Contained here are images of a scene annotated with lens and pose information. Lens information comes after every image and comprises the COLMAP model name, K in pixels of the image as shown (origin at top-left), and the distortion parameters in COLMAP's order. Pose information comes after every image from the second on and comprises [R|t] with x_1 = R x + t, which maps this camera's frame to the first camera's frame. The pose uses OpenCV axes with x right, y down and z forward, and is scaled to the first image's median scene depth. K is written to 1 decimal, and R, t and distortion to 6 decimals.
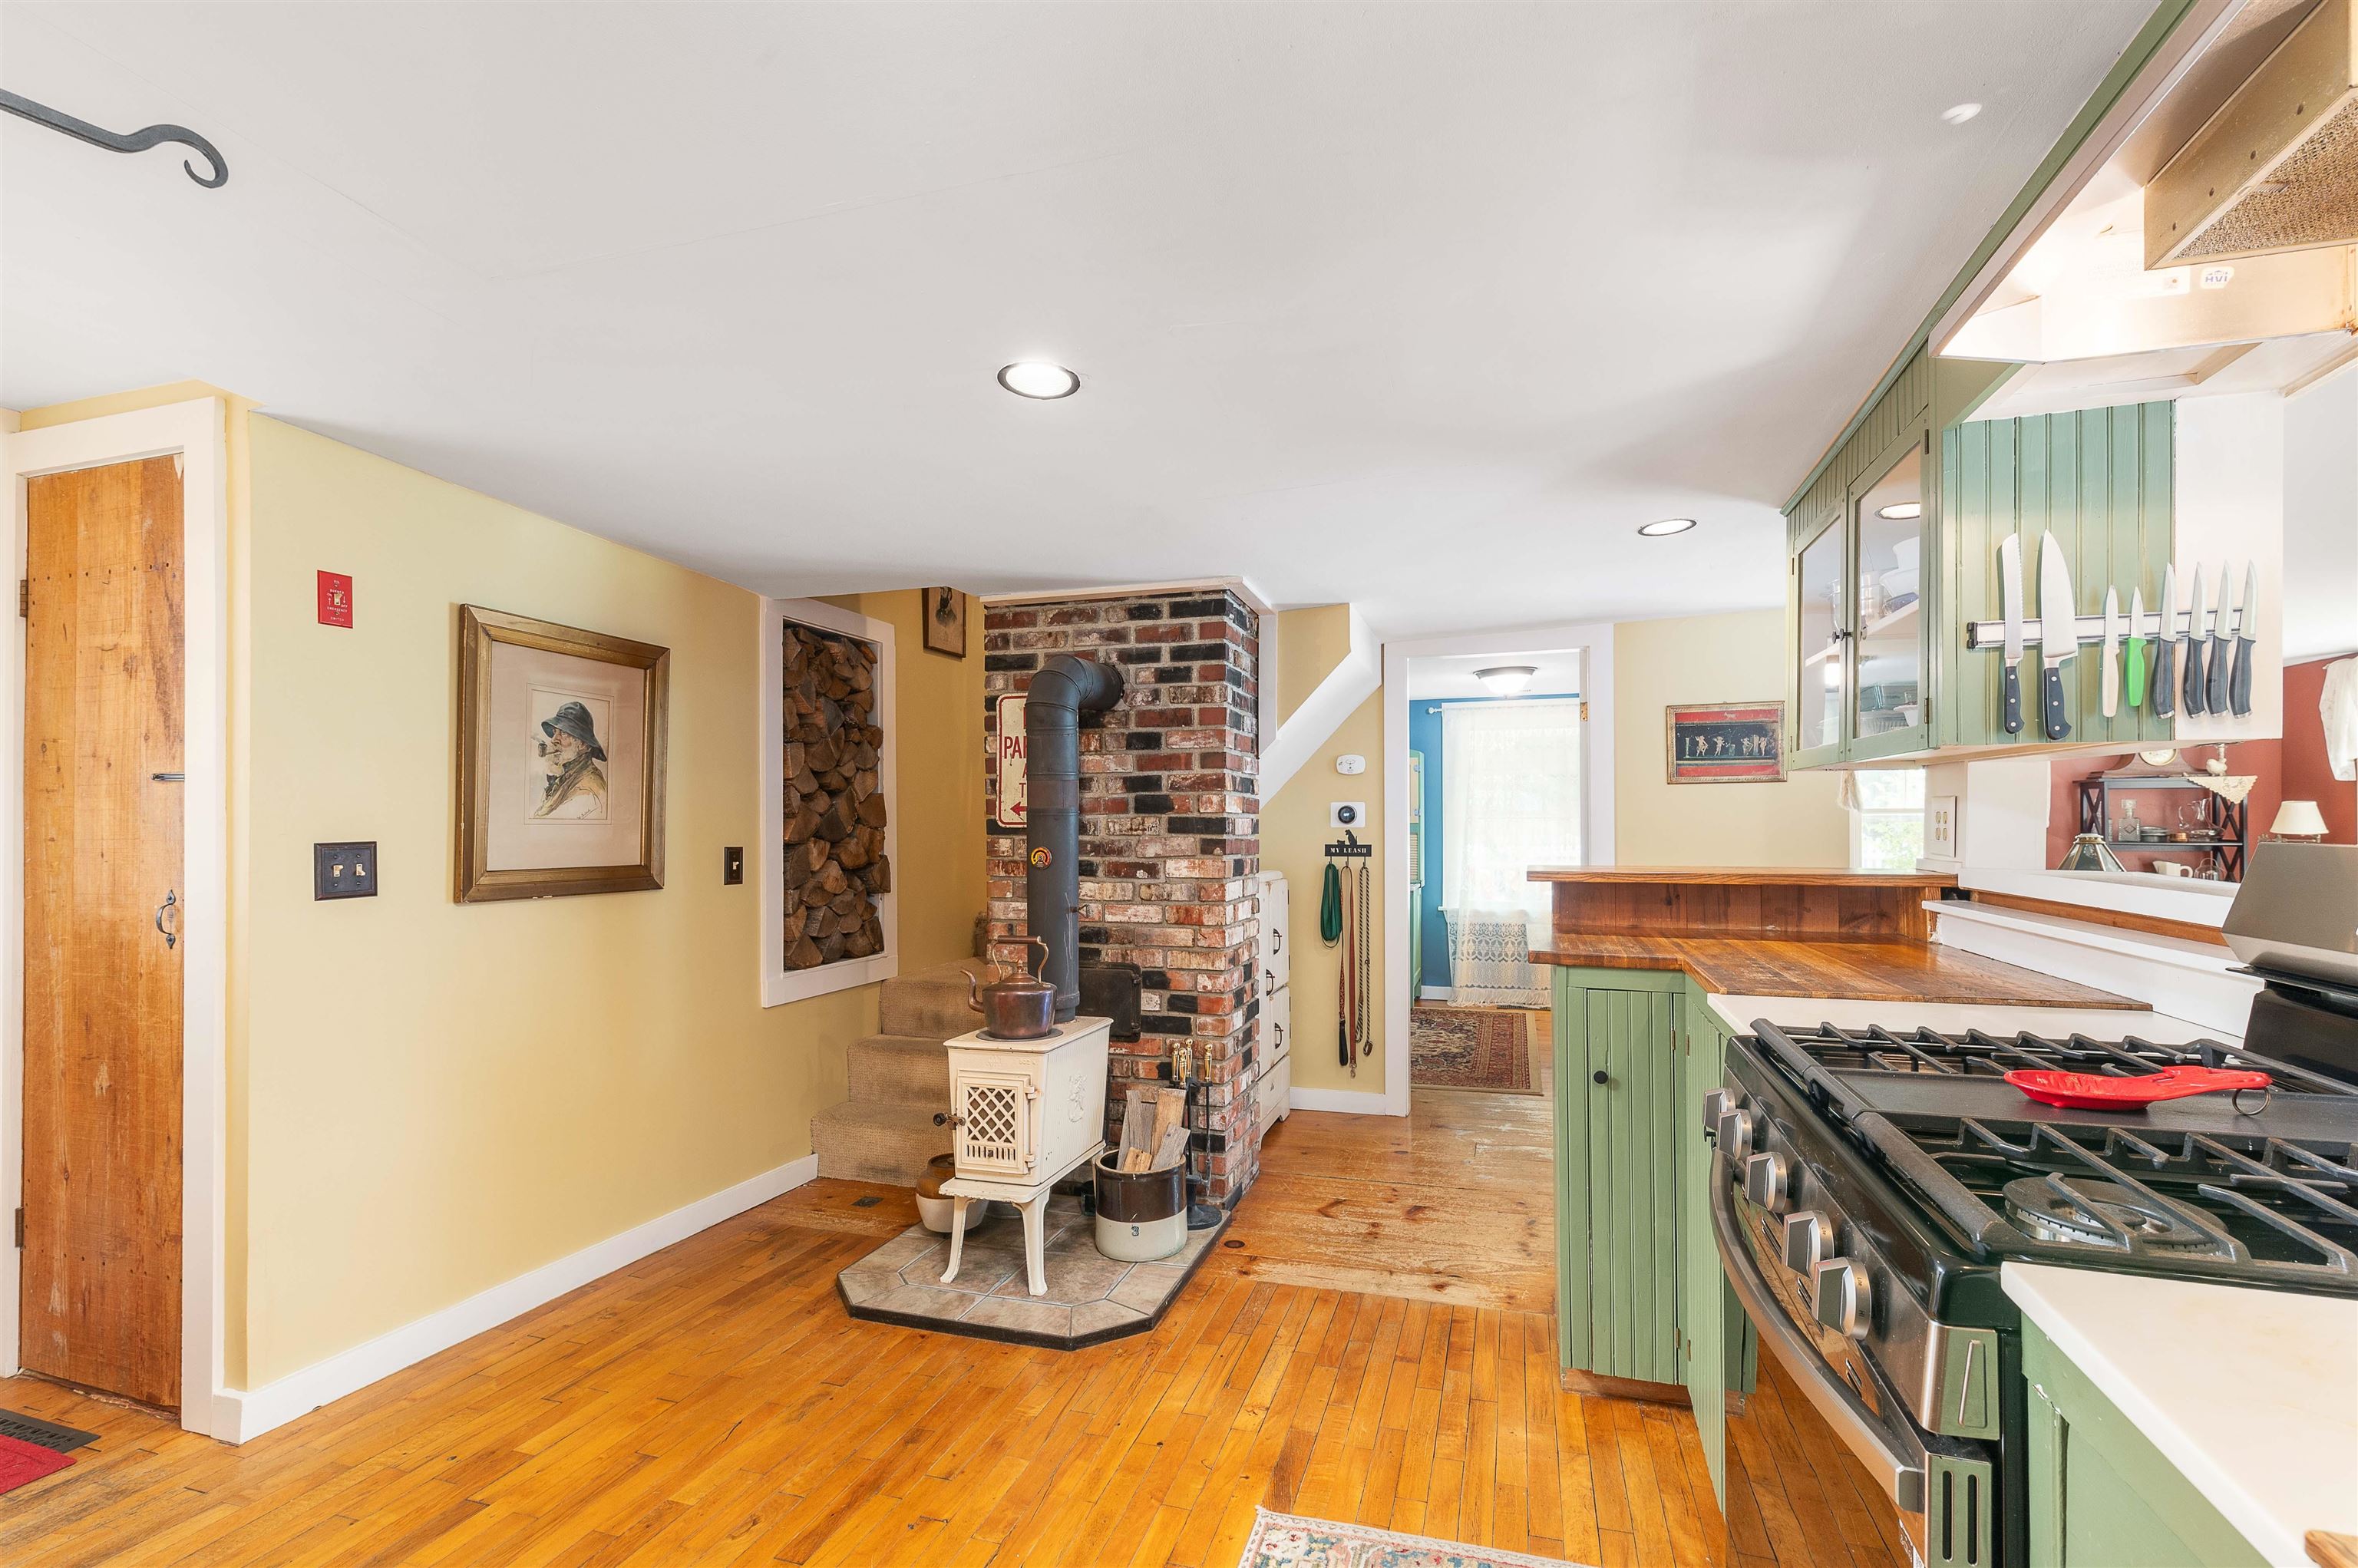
lens RADIAL K [[1016.2, 0, 1202.3], [0, 1016.2, 816.6], [0, 0, 1]] dist [-0.000145, 0.000209]
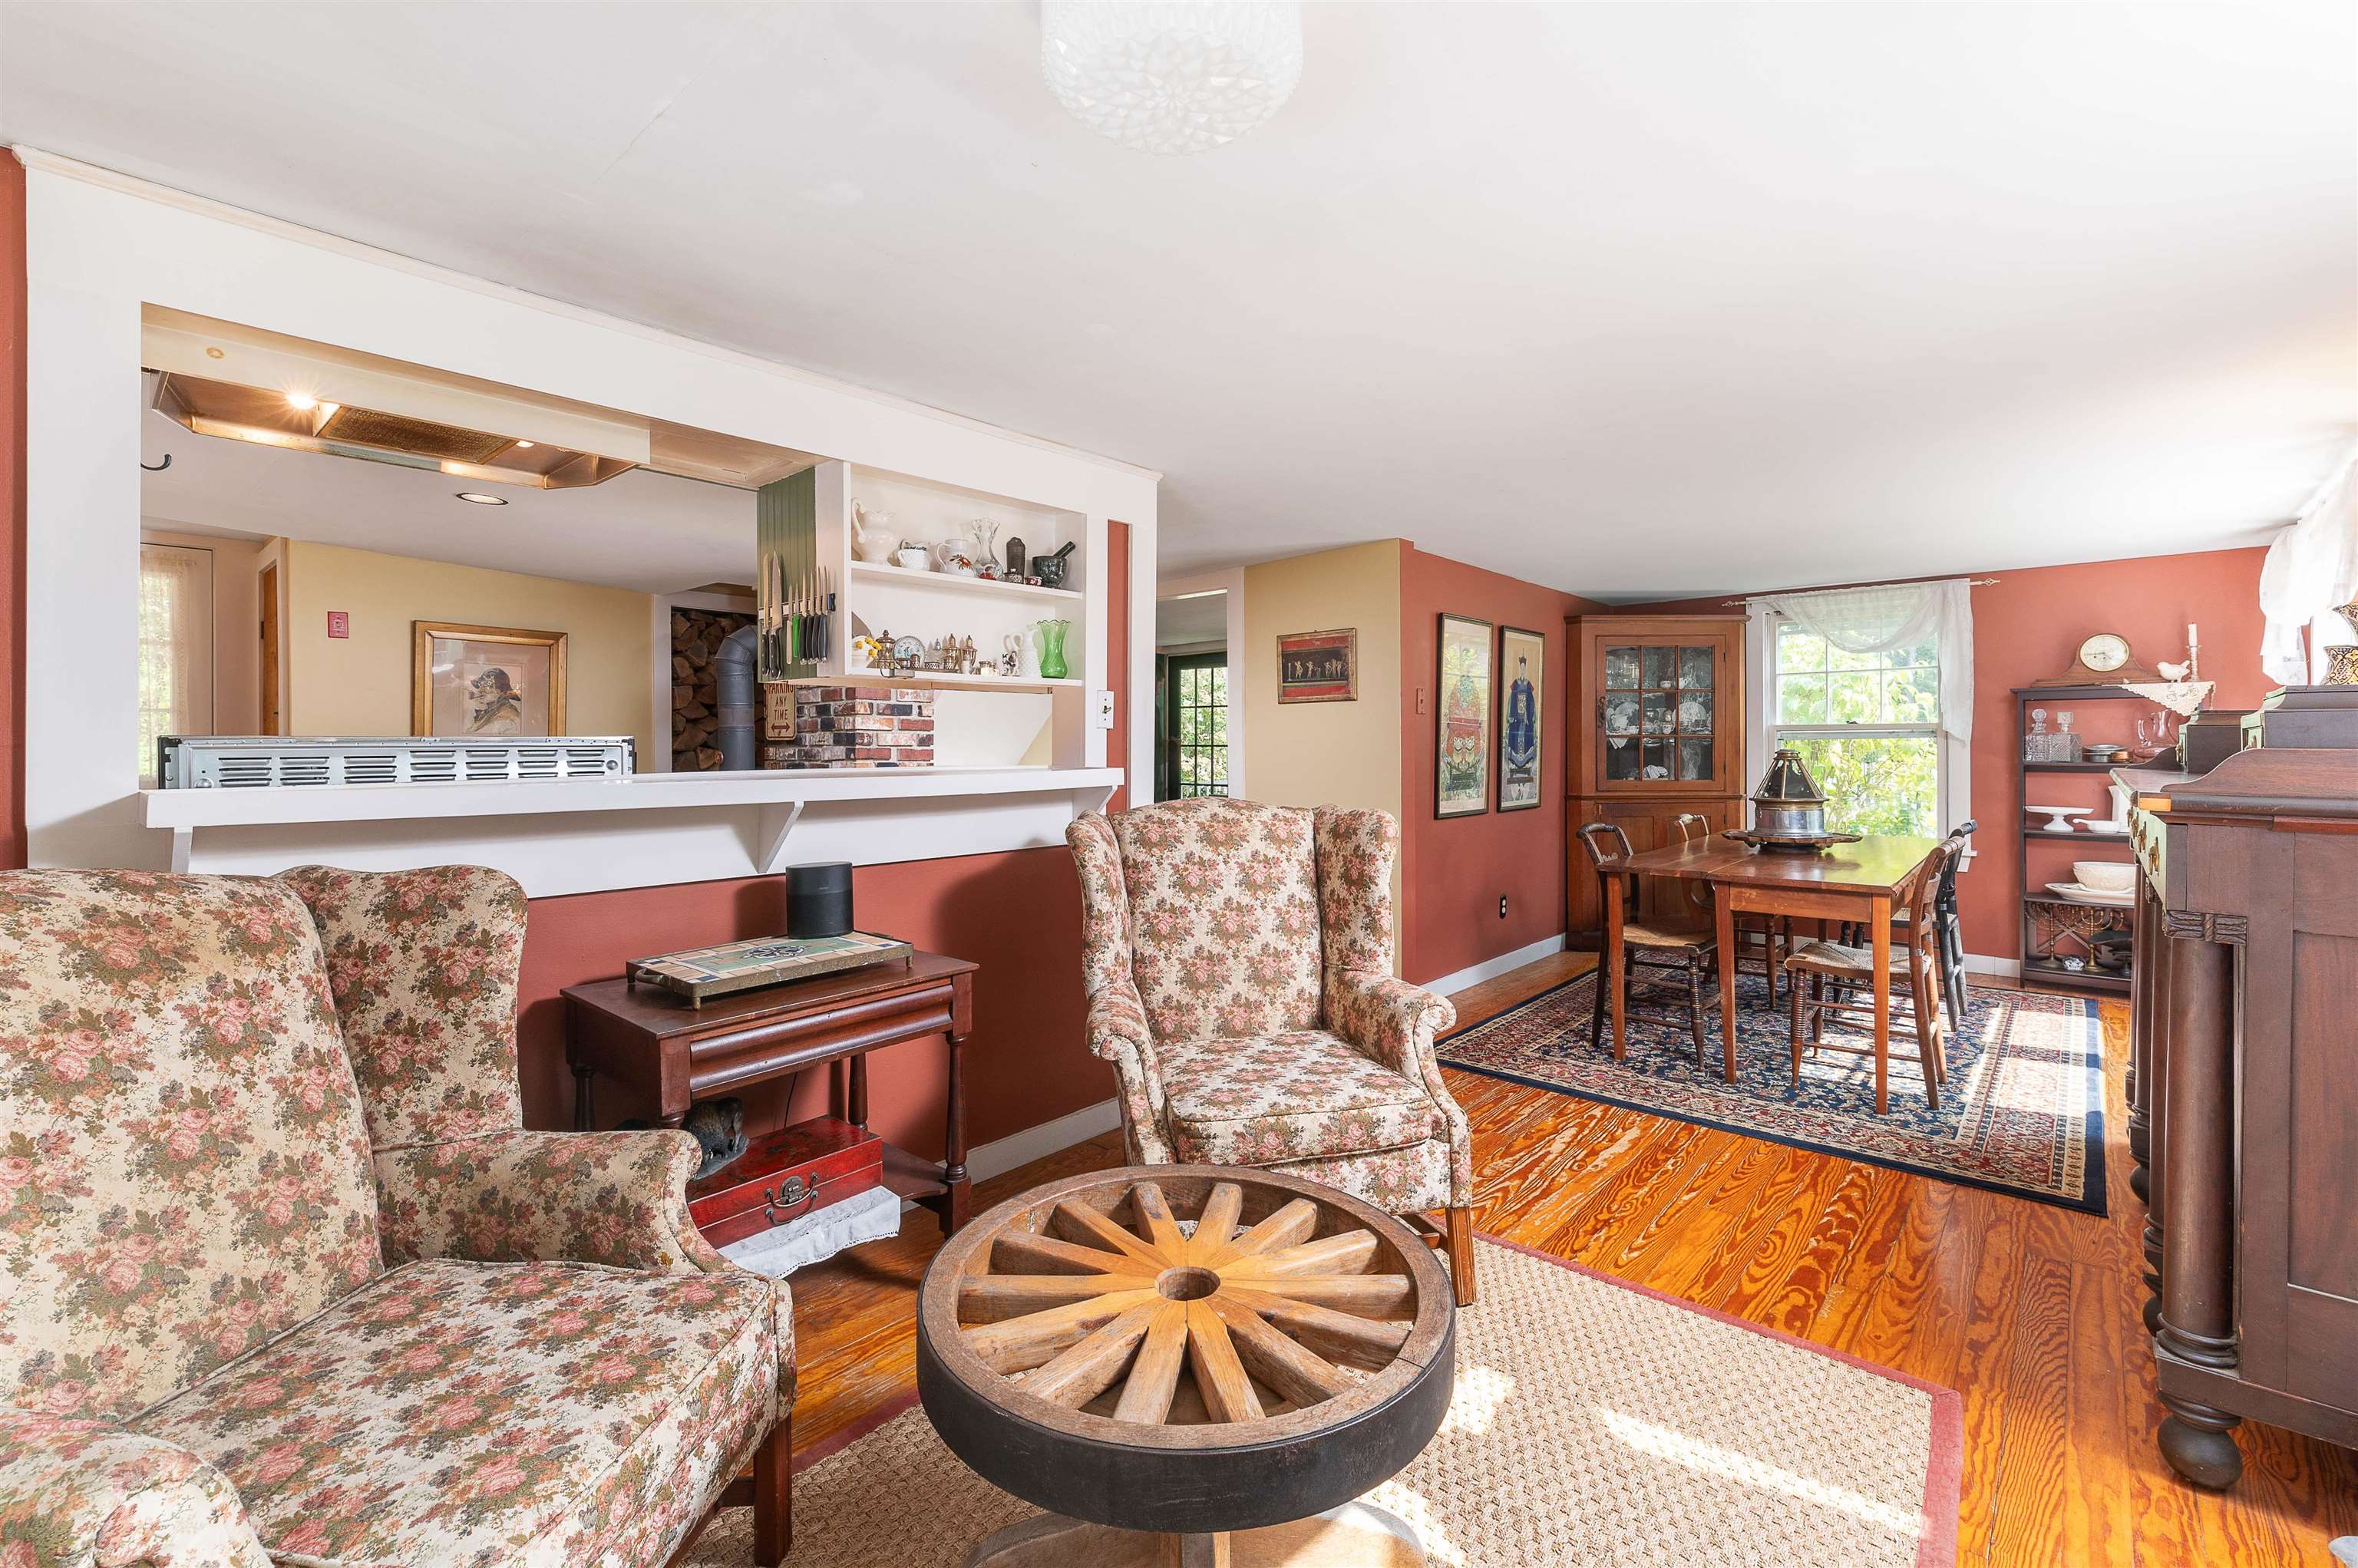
lens RADIAL K [[1016.2, 0, 1186.8], [0, 1016.2, 762.4], [0, 0, 1]] dist [-0.000145, 0.000209]
pose [[0.918616, 0.007349, -0.395082, 0.877523], [0.000804, 0.999790, 0.020467, 0.011805], [0.395150, -0.019118, 0.918418, -0.115433]]
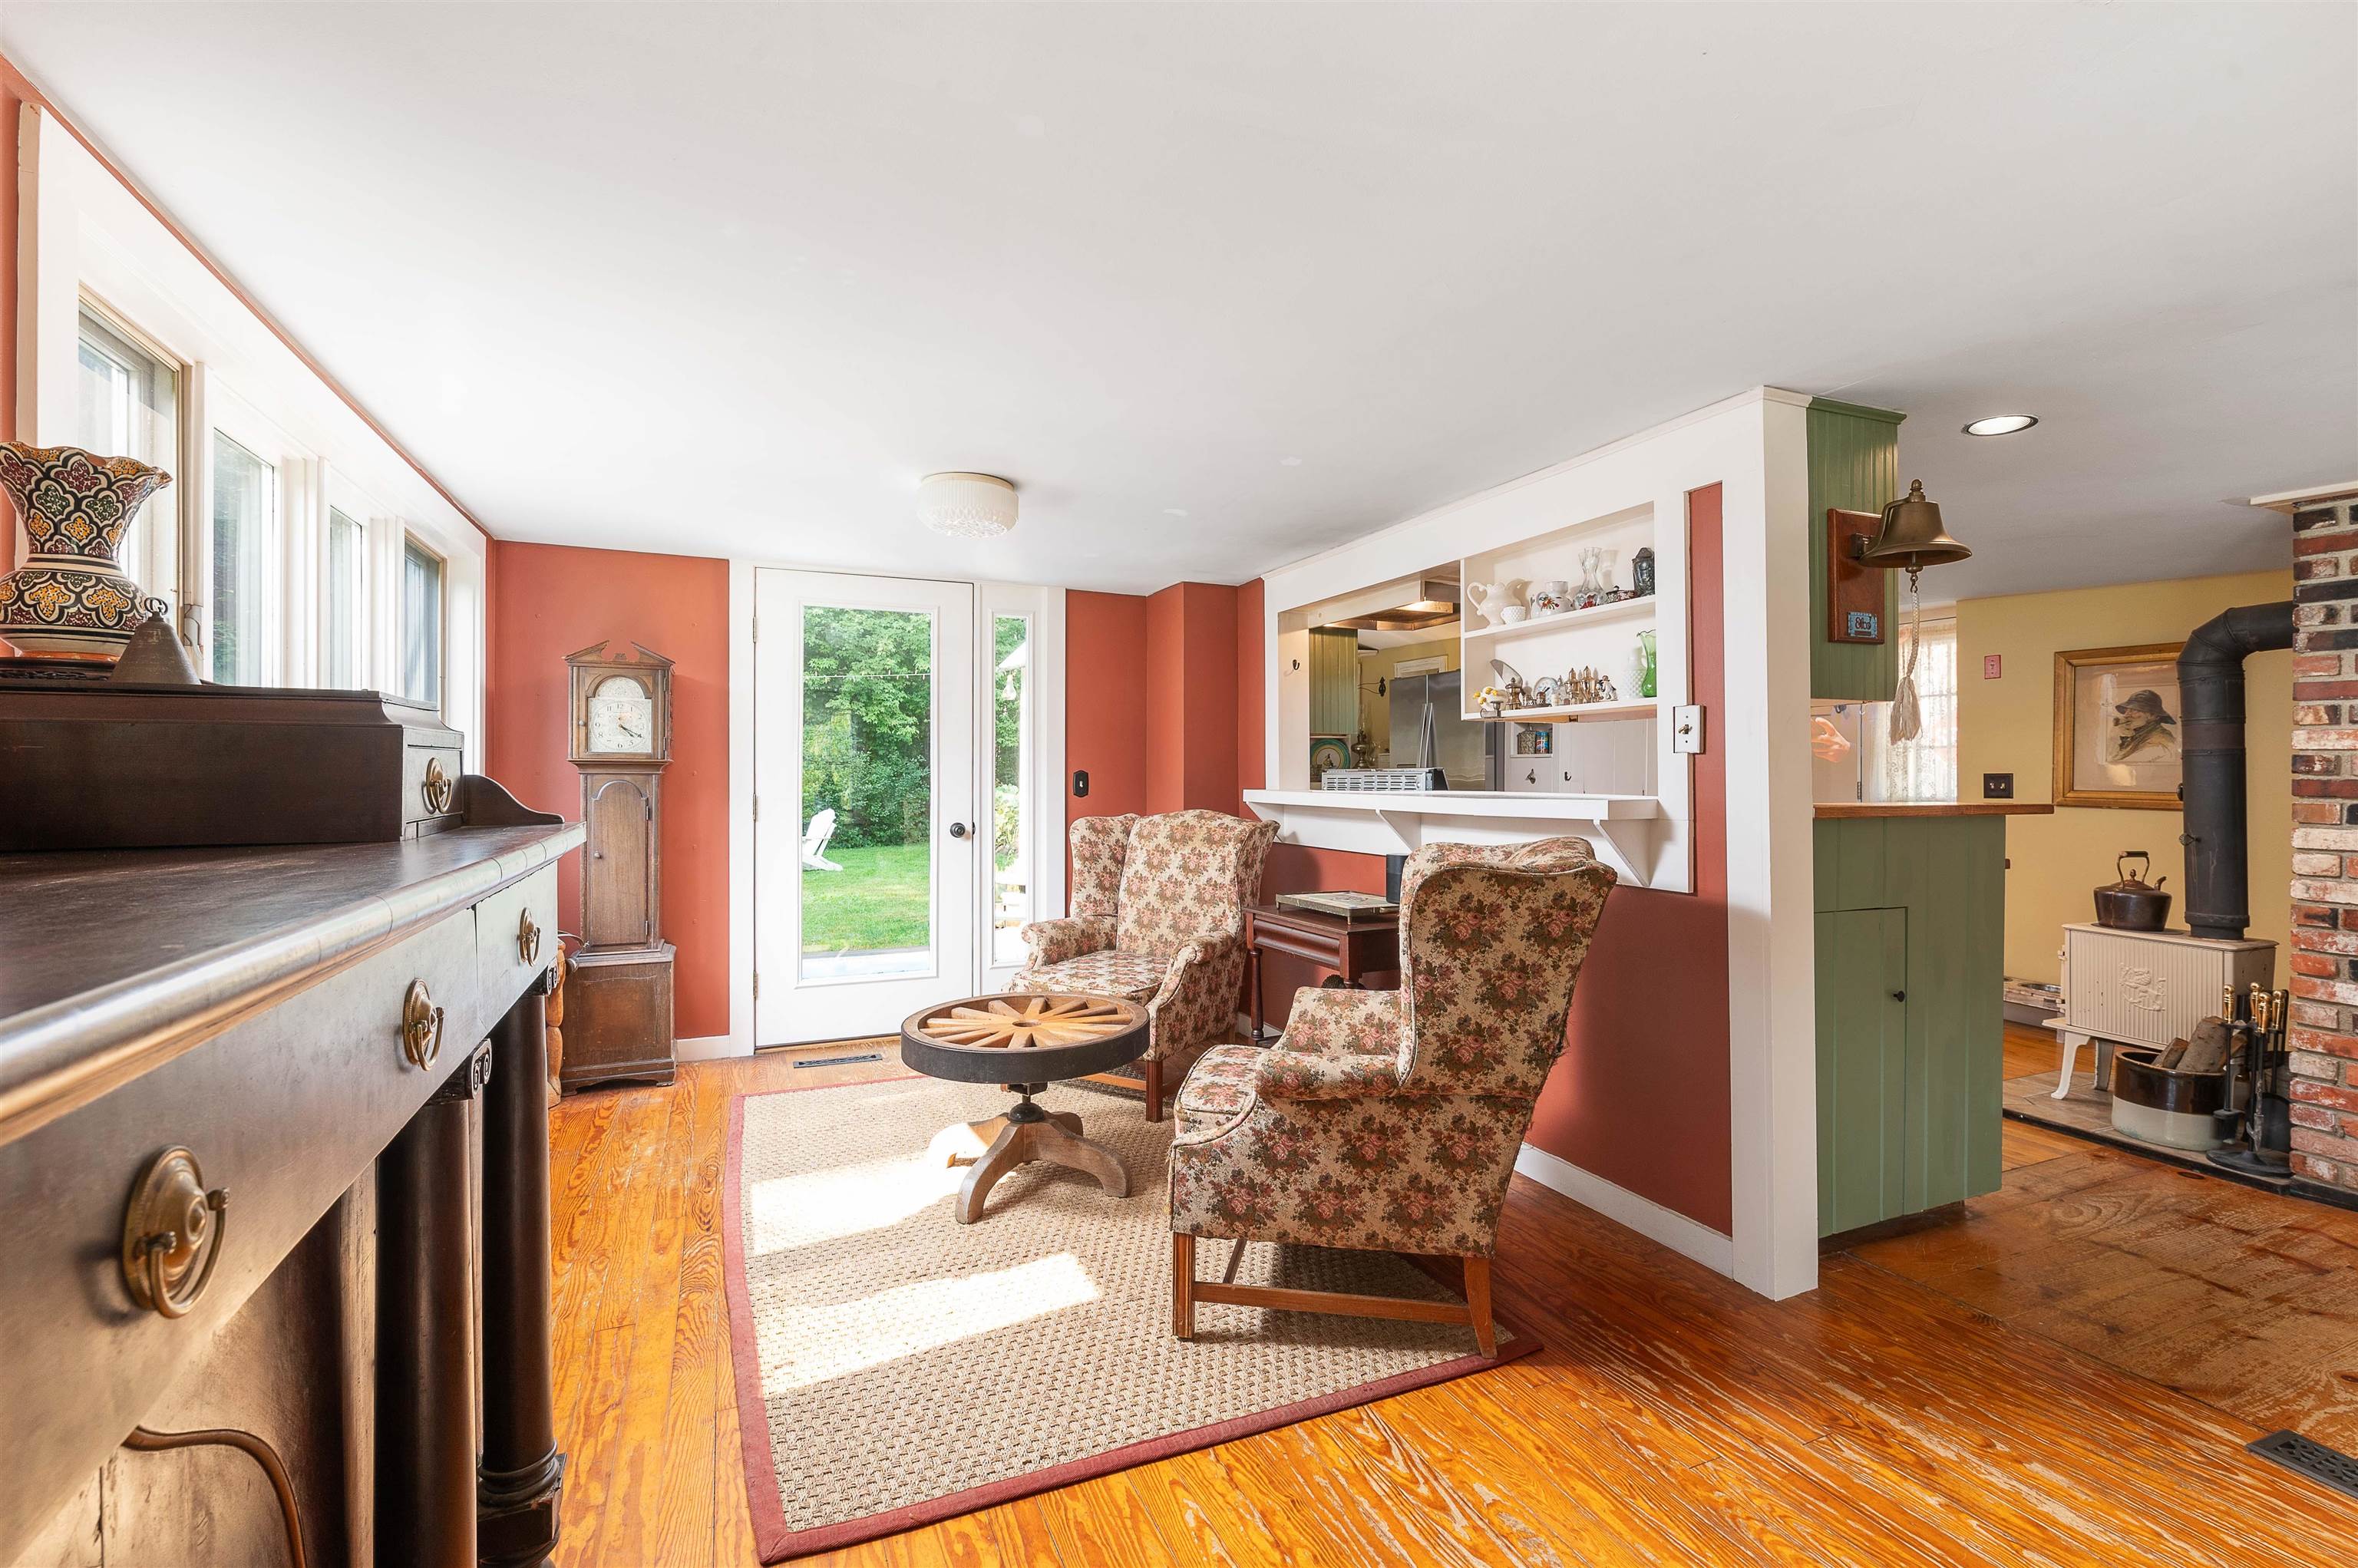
lens RADIAL K [[1016.2, 0, 1177.9], [0, 1016.2, 772.2], [0, 0, 1]] dist [-0.000145, 0.000209]
pose [[-0.746811, -0.000390, -0.665036, 1.165884], [0.000871, 0.999998, -0.001565, 0.013851], [0.665036, -0.001748, -0.746809, 0.867023]]
